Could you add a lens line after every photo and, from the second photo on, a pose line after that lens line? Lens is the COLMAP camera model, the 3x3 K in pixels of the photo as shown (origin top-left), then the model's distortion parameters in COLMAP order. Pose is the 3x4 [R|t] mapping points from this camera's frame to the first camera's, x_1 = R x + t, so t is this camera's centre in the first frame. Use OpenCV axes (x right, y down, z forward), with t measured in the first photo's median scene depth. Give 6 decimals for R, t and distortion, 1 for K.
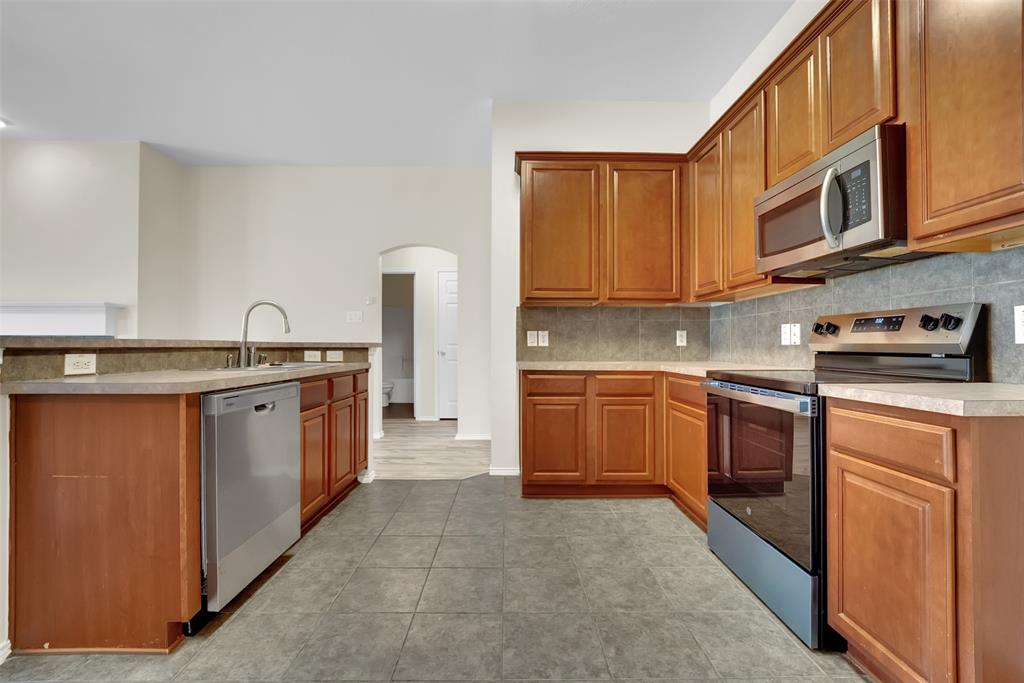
lens RADIAL K [[431.6, 0, 512.0], [0, 431.6, 341.5], [0, 0, 1]] dist [-0.004552, -0.000051]
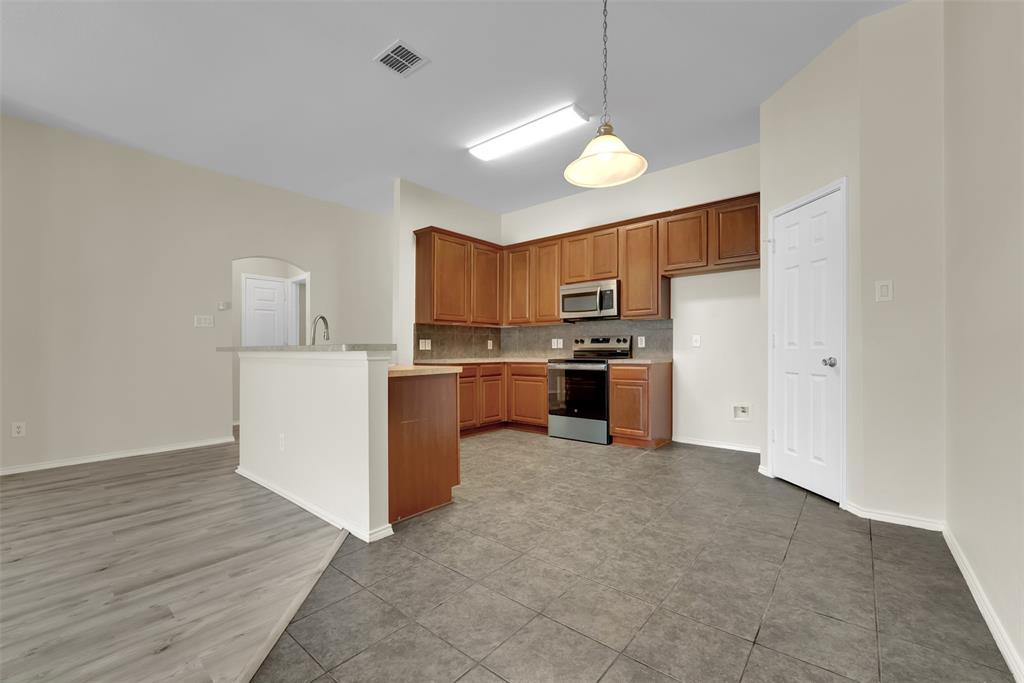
lens RADIAL K [[431.6, 0, 512.0], [0, 431.6, 341.5], [0, 0, 1]] dist [-0.004552, -0.000051]
pose [[0.646656, 0.008181, 0.762738, -1.133930], [-0.000173, 0.999944, -0.010579, -0.002679], [-0.762782, 0.006709, 0.646621, -0.272728]]
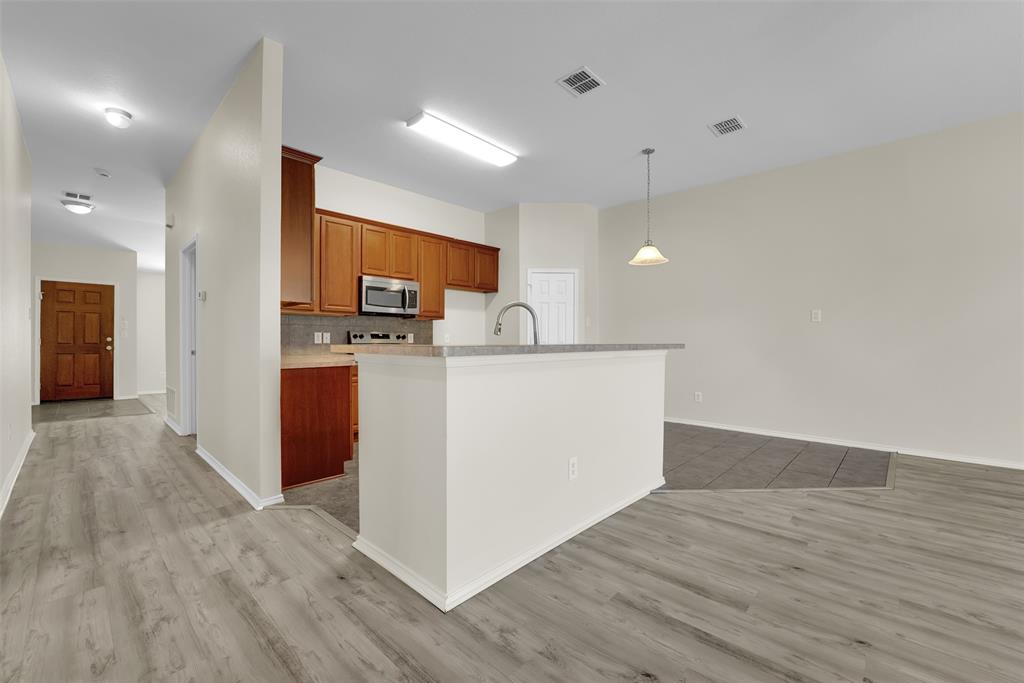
lens RADIAL K [[418.4, 0, 512.0], [0, 418.4, 341.5], [0, 0, 1]] dist [-0.038778, -0.000076]
pose [[-0.729660, -0.001946, 0.683807, -1.139991], [-0.009666, 0.999925, -0.007469, 0.004793], [-0.683741, -0.012060, -0.729625, 1.600386]]
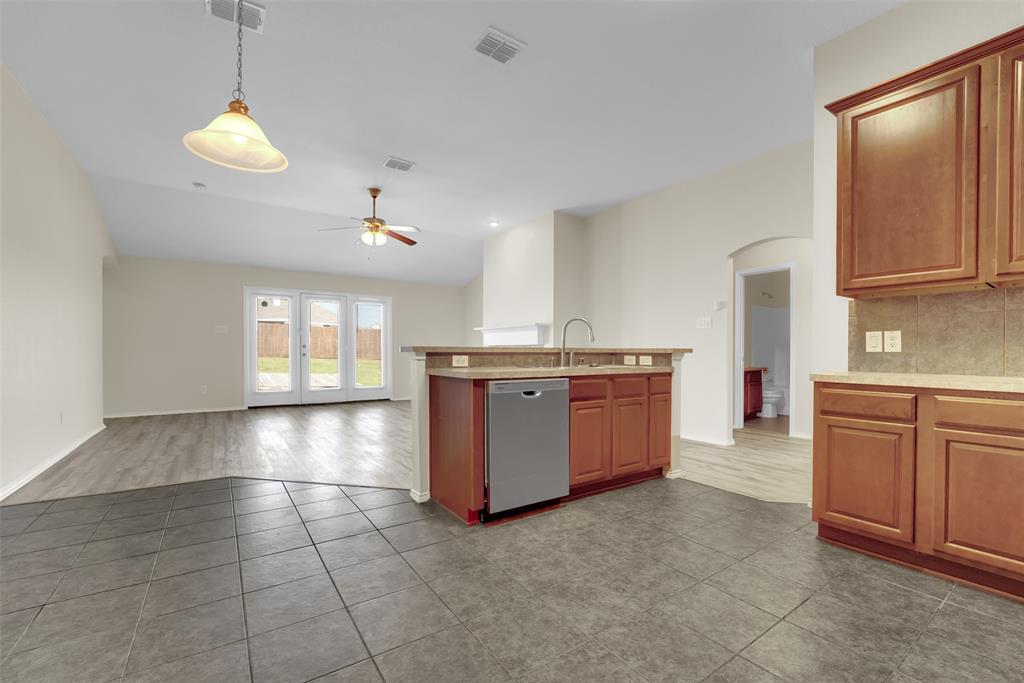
lens RADIAL K [[431.1, 0, 509.5], [0, 431.1, 358.1], [0, 0, 1]] dist [-0.023089, 0.000161]
pose [[0.552667, 0.012149, -0.833313, 0.387930], [0.007785, 0.999775, 0.019739, 0.003056], [0.833366, -0.017397, 0.552448, 0.091203]]
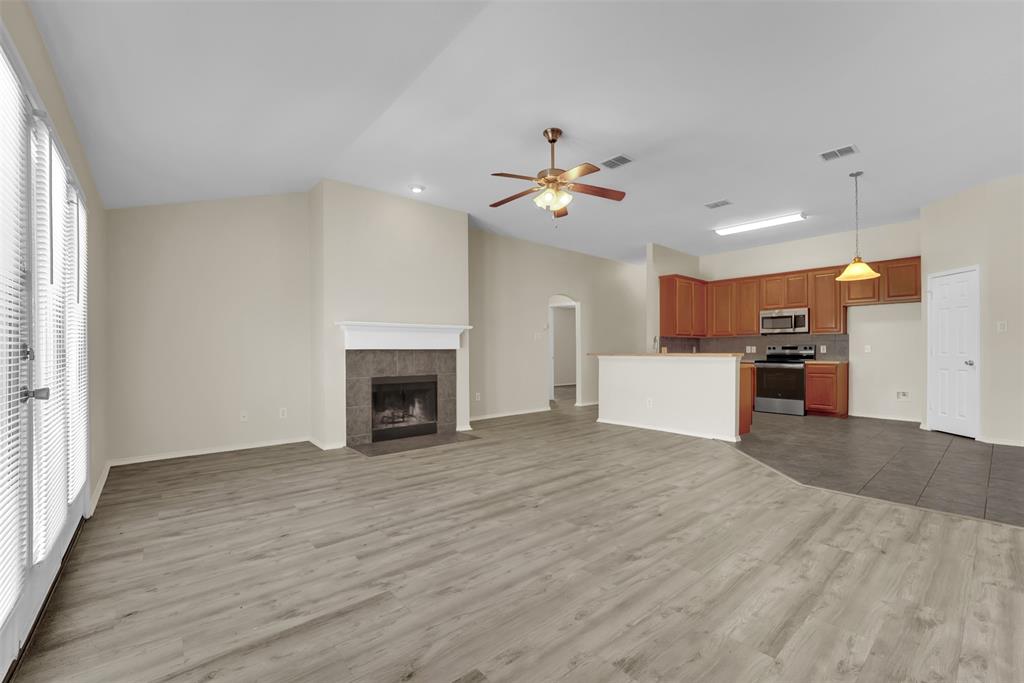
lens RADIAL K [[457.8, 0, 512.4], [0, 457.8, 345.4], [0, 0, 1]] dist [0.002811, 0.000195]
pose [[0.746228, 0.001842, 0.665688, -2.724521], [-0.001300, 0.999998, -0.001310, -0.036807], [-0.665689, 0.000112, 0.746229, -0.356369]]
